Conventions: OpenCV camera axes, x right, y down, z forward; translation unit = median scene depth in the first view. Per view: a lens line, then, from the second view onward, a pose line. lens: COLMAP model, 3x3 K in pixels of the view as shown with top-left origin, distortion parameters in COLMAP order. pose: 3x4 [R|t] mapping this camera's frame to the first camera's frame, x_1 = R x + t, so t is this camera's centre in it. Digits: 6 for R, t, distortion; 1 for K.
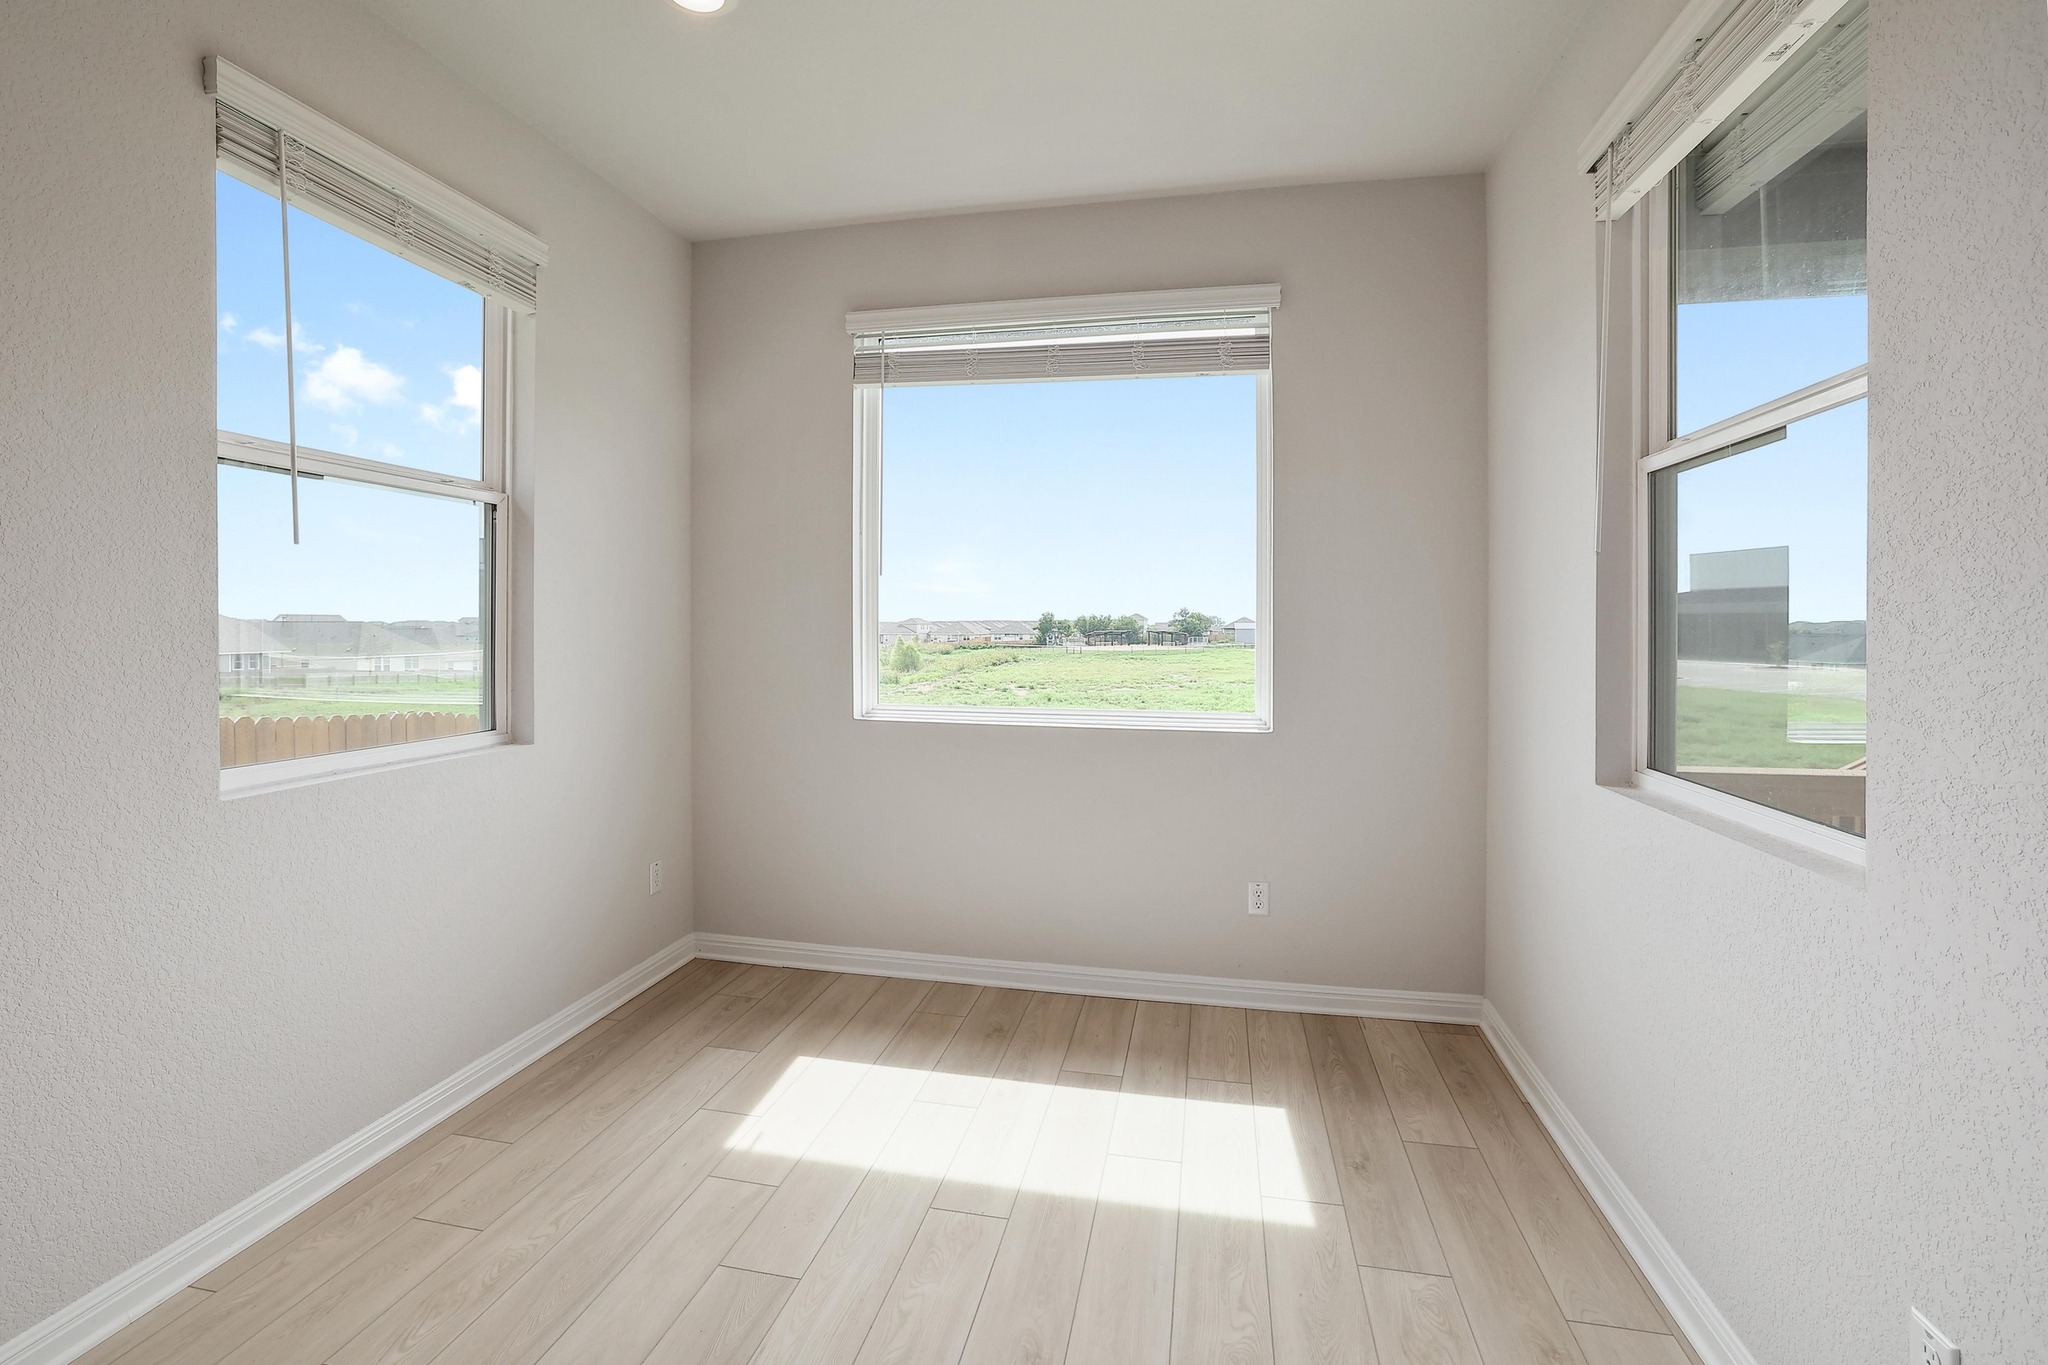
lens RADIAL K [[898.5, 0, 1024.0], [0, 898.5, 629.3], [0, 0, 1]] dist [-0.040704, 0.014363]
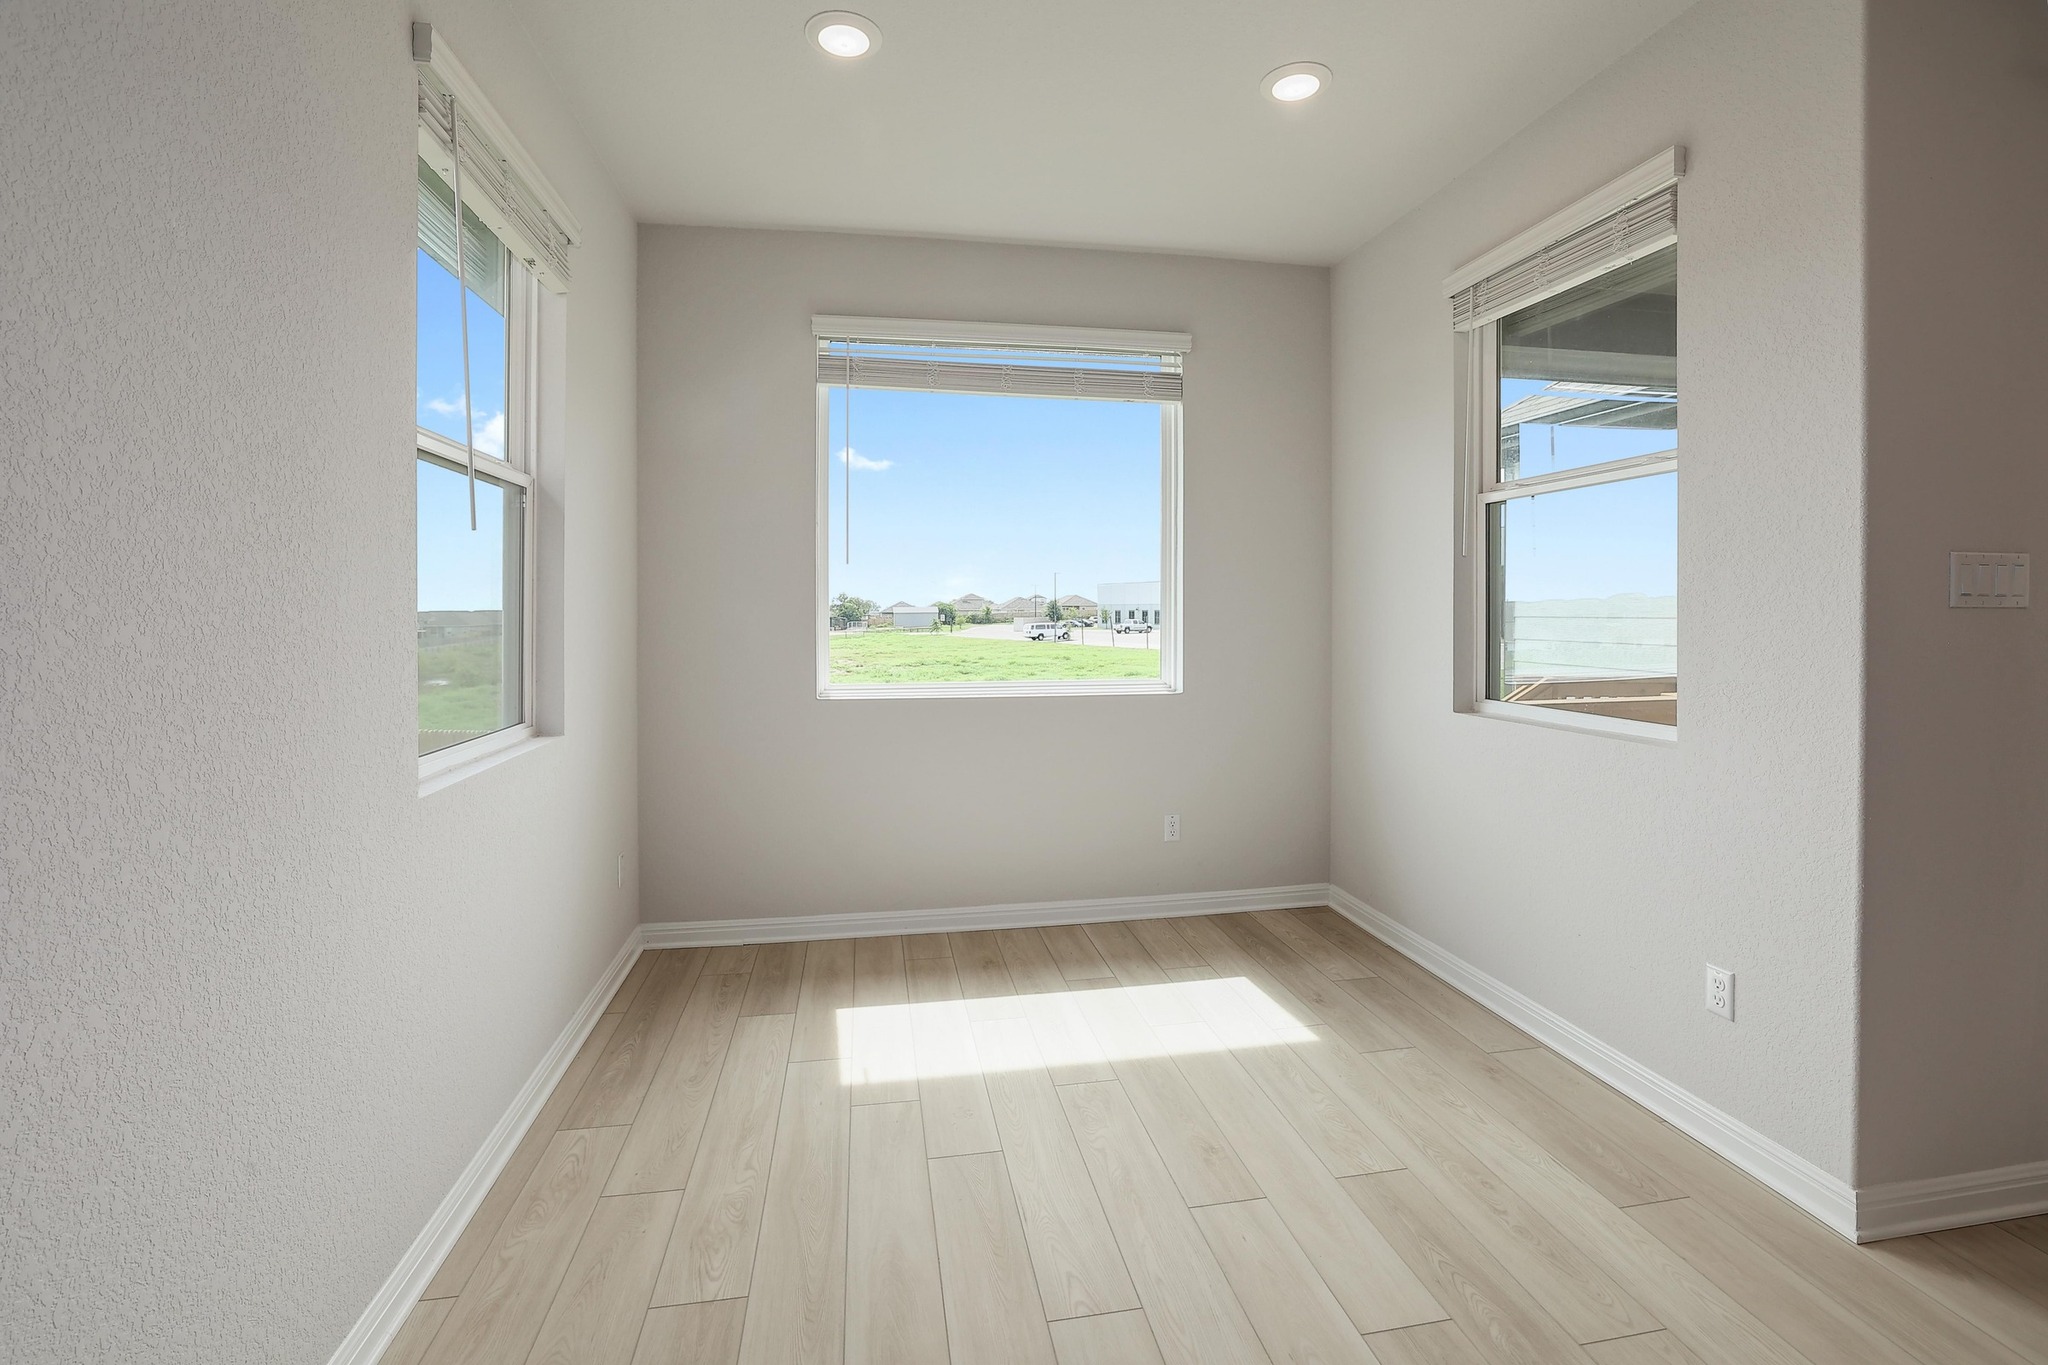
lens RADIAL K [[902.8, 0, 1021.4], [0, 902.8, 616.8], [0, 0, 1]] dist [-0.044373, 0.014368]
pose [[0.929342, -0.012153, 0.369019, -0.422785], [0.011064, 0.999926, 0.005067, 0.000044], [-0.369054, -0.000626, 0.929408, -0.089295]]
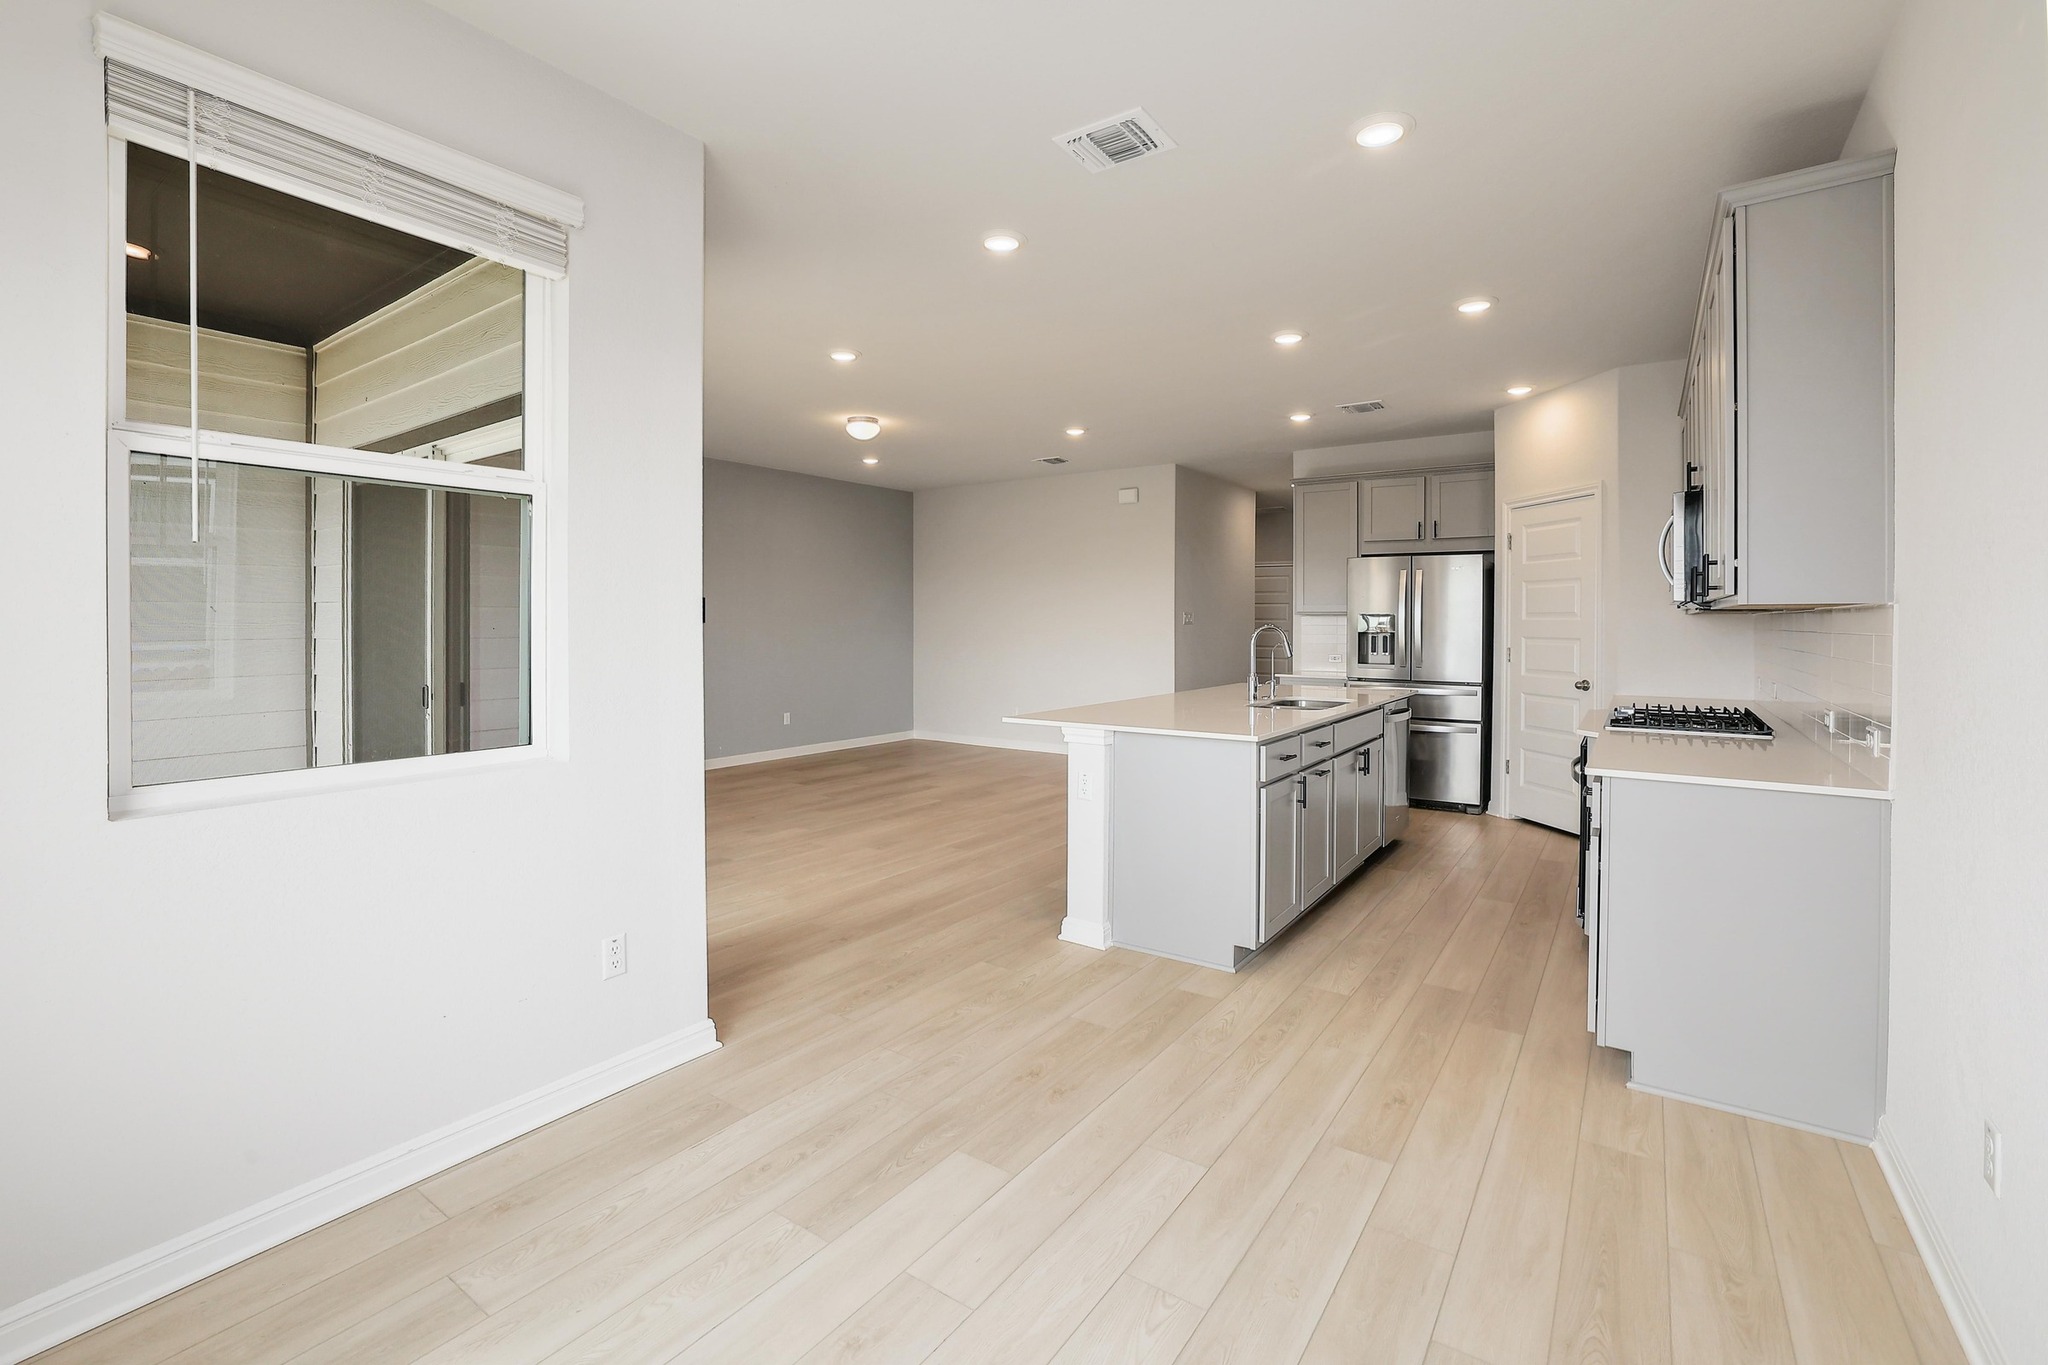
lens RADIAL K [[902.8, 0, 1021.4], [0, 902.8, 616.8], [0, 0, 1]] dist [-0.044373, 0.014368]
pose [[-0.917975, -0.000199, 0.396639, -0.321021], [-0.000861, 0.999999, -0.001492, -0.006997], [-0.396638, -0.001712, -0.917974, 1.045853]]
